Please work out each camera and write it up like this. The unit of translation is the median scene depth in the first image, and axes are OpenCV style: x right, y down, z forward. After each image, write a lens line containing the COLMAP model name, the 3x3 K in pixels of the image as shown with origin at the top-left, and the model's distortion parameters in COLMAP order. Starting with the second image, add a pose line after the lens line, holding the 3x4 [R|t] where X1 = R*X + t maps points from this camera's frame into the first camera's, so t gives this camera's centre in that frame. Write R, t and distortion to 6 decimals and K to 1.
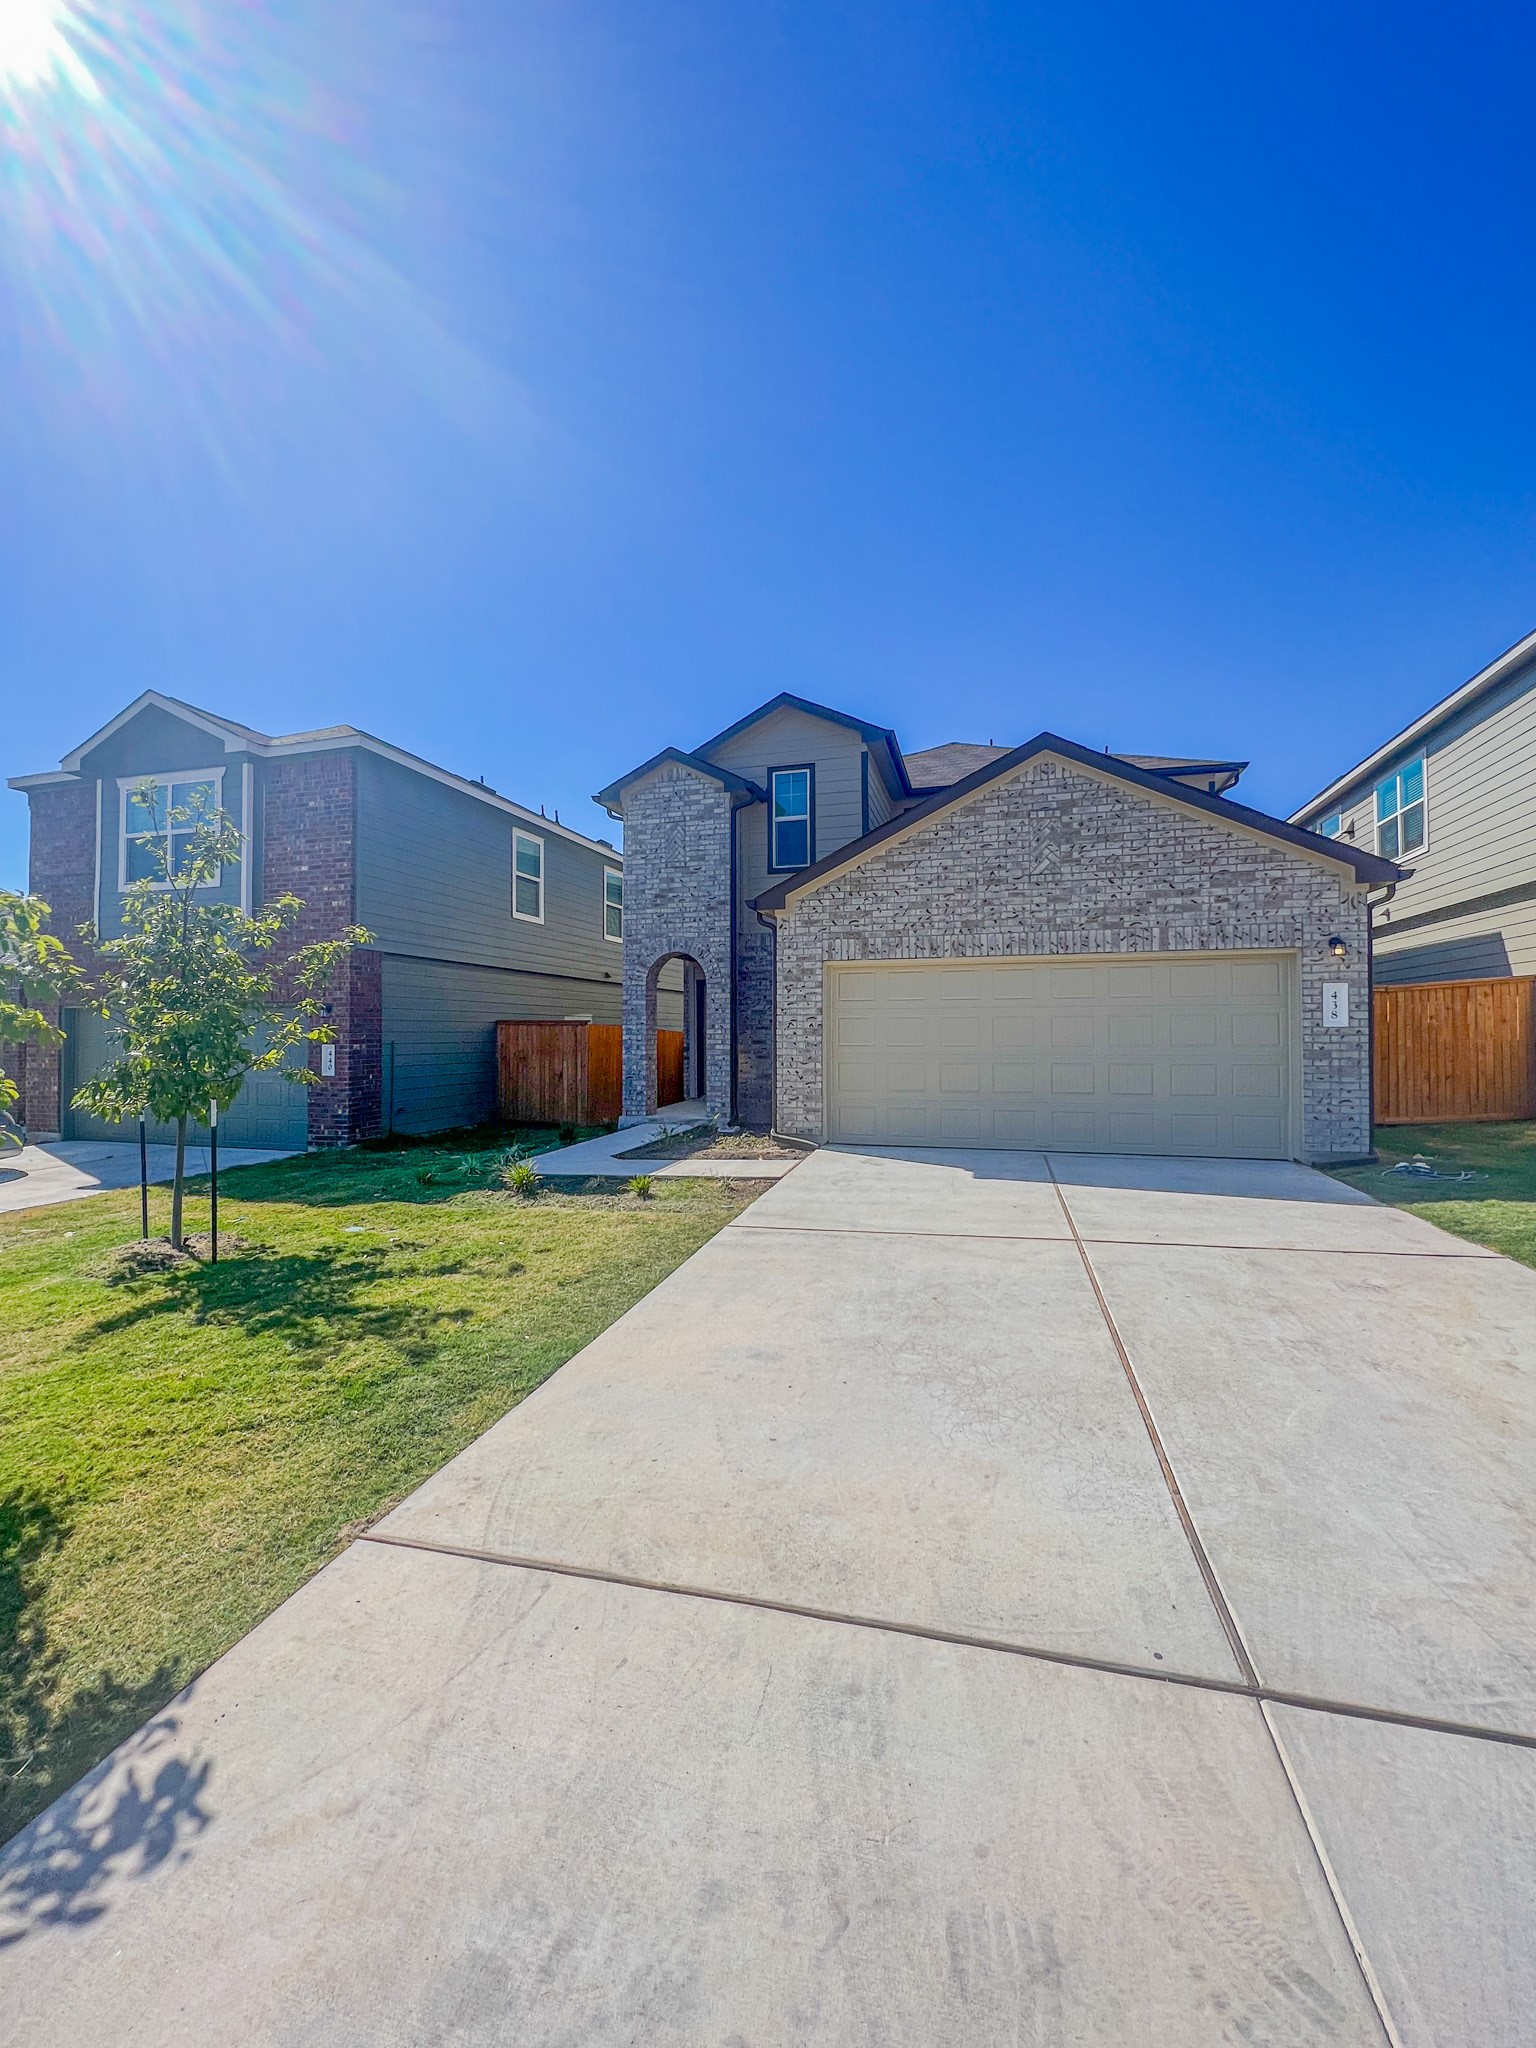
lens RADIAL K [[824.9, 0, 765.9], [0, 824.9, 1025.0], [0, 0, 1]] dist [0.006932, -0.001169]
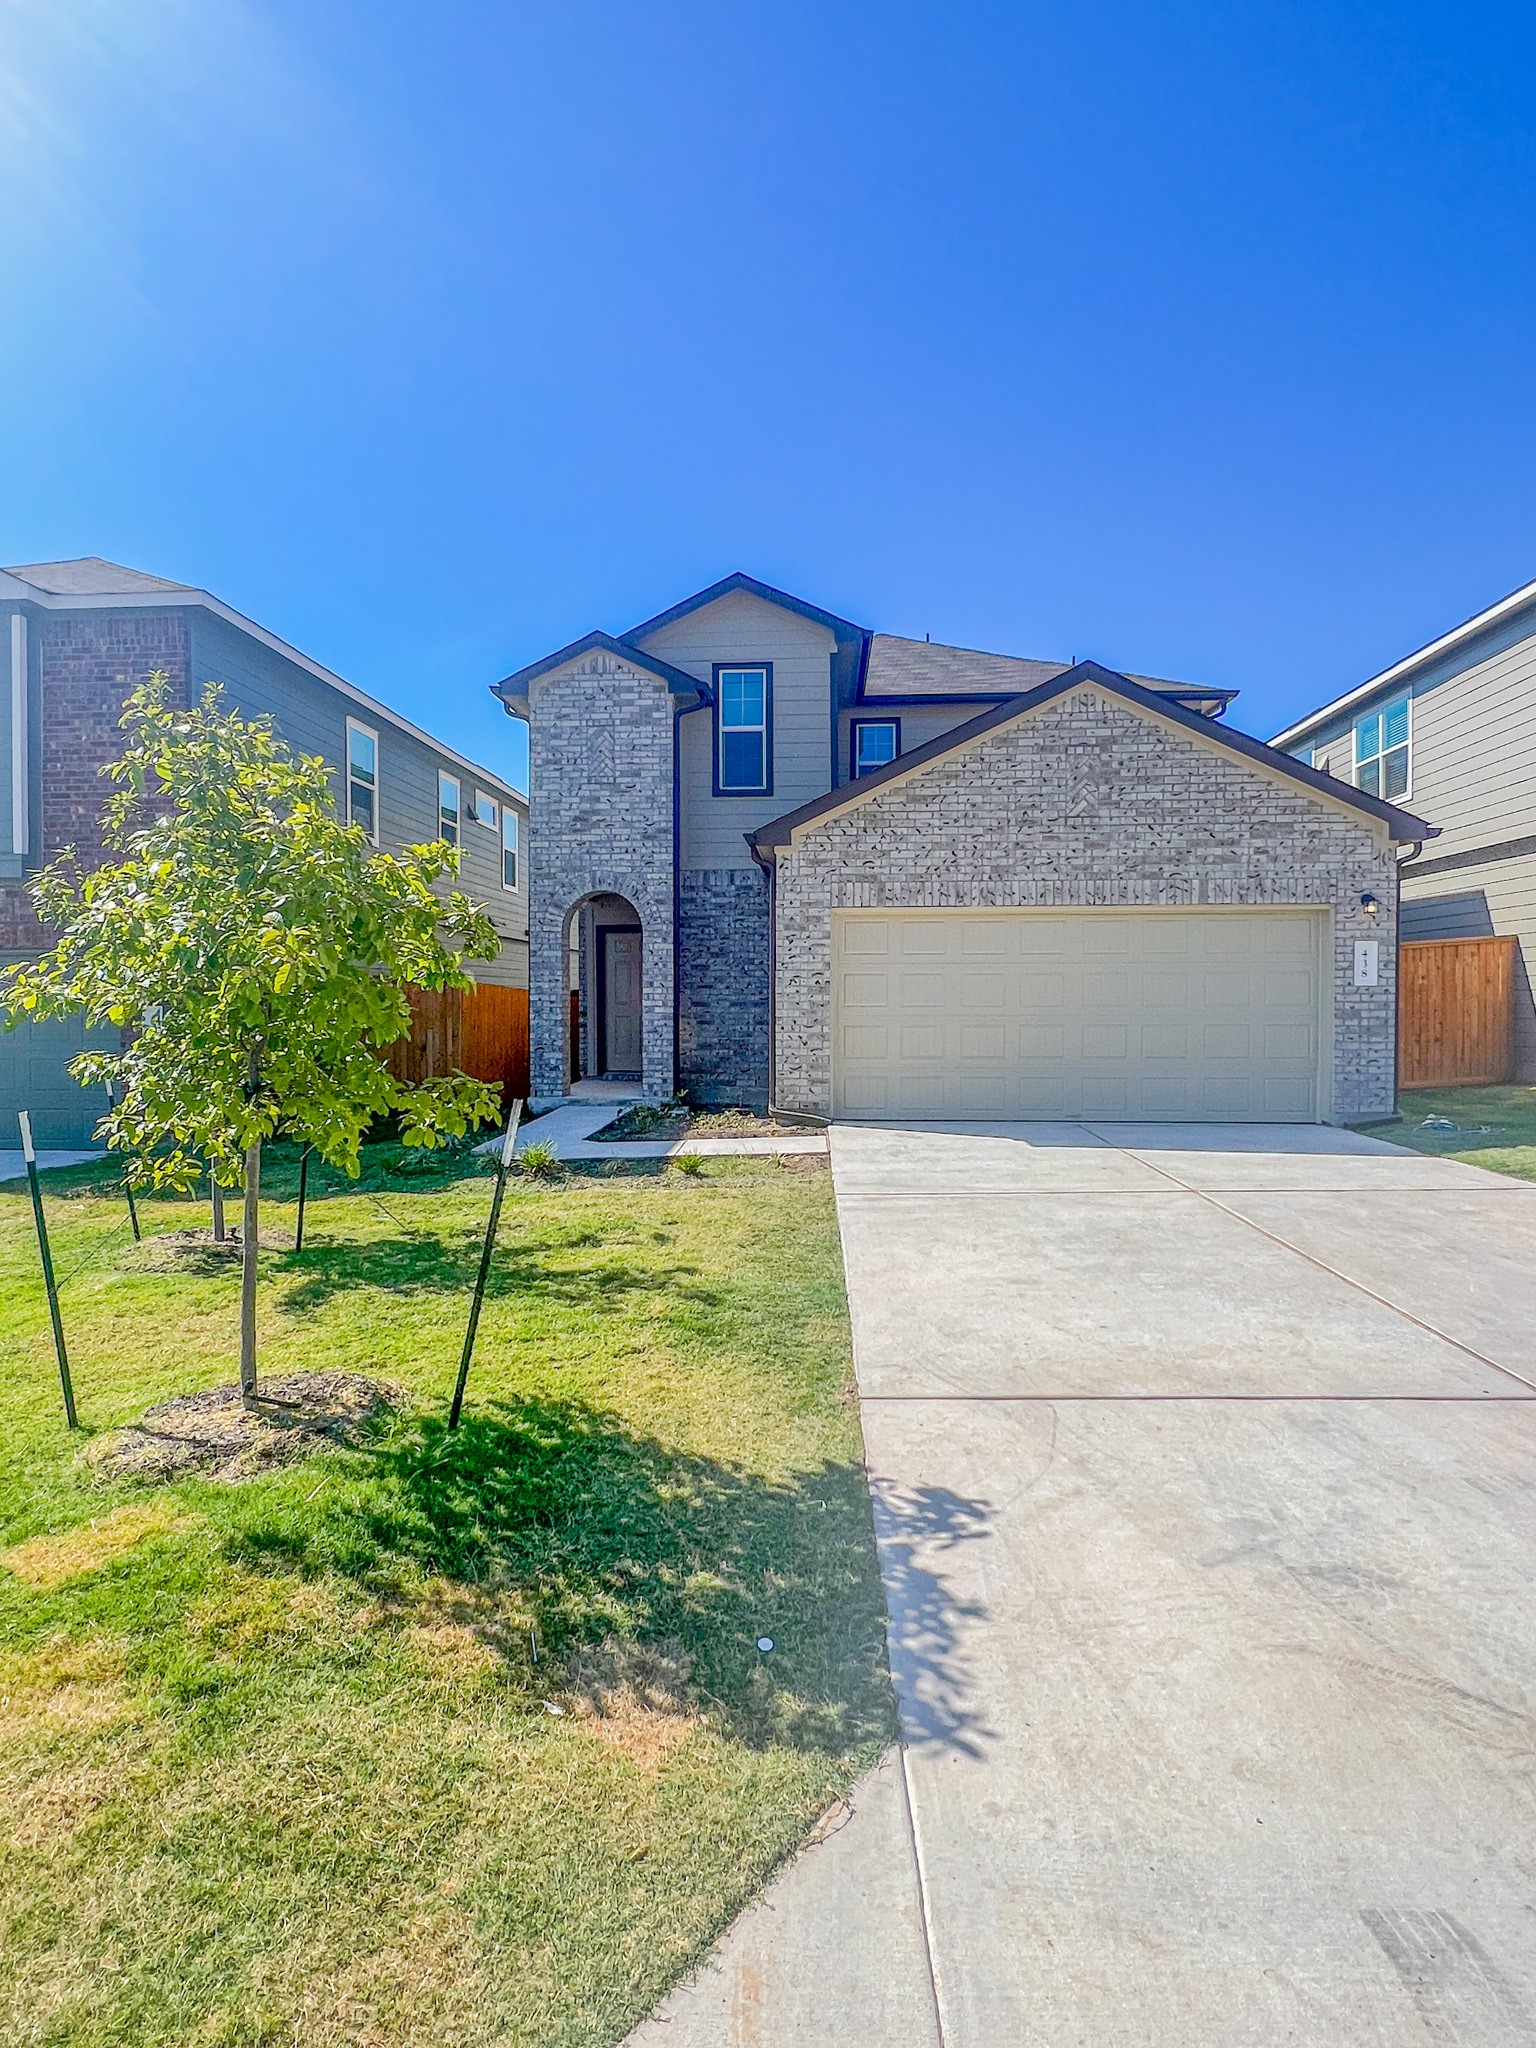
lens RADIAL K [[1140.8, 0, 767.7], [0, 1140.8, 1019.5], [0, 0, 1]] dist [0.010068, 0.001103]
pose [[0.976923, -0.002701, 0.213575, -0.263278], [-0.003310, 0.999609, 0.027782, 0.006401], [-0.213566, -0.027848, 0.976532, -0.156258]]
